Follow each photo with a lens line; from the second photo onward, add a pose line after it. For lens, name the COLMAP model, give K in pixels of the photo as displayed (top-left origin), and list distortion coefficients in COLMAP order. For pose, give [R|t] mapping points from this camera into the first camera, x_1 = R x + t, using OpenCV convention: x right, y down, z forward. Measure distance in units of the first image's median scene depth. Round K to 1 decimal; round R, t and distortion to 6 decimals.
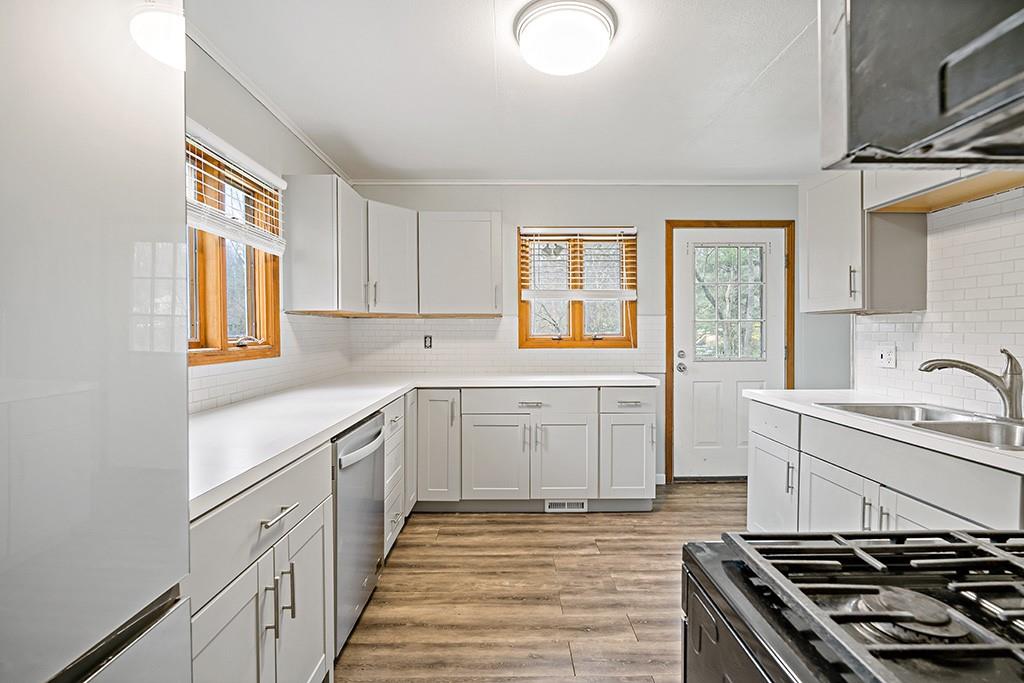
lens RADIAL K [[453.4, 0, 512.0], [0, 453.4, 341.5], [0, 0, 1]] dist [-0.001349, -0.000162]
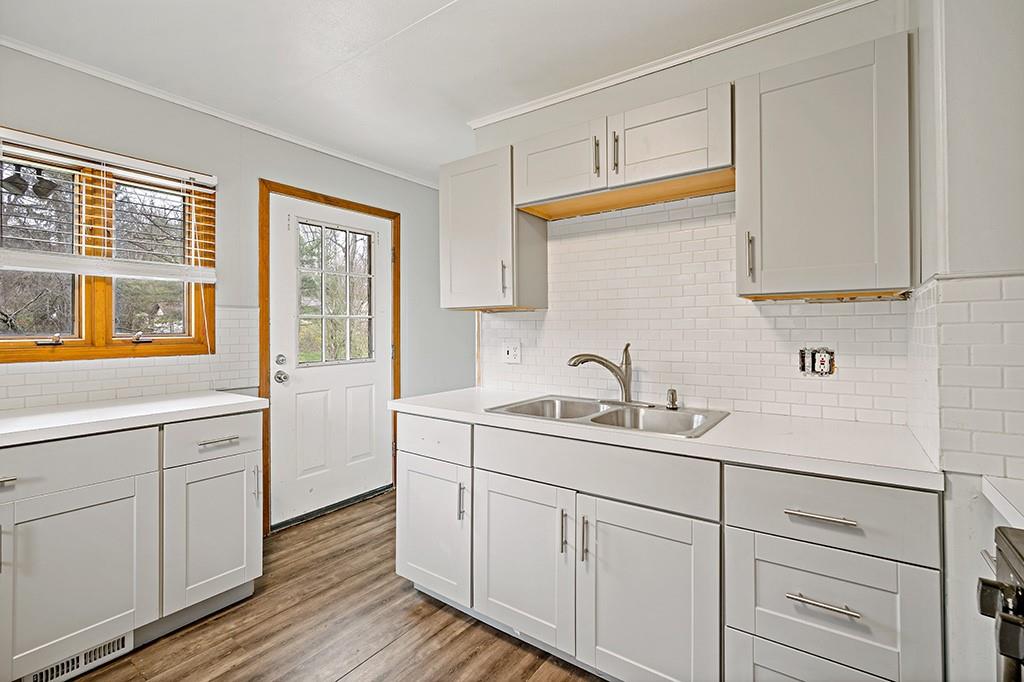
lens RADIAL K [[454.3, 0, 512.4], [0, 454.3, 322.9], [0, 0, 1]] dist [-0.002667, -0.000113]
pose [[0.589213, 0.007611, 0.807942, -0.014221], [0.021370, 0.999459, -0.024999, -0.006570], [-0.807695, 0.031996, 0.588731, 0.275029]]
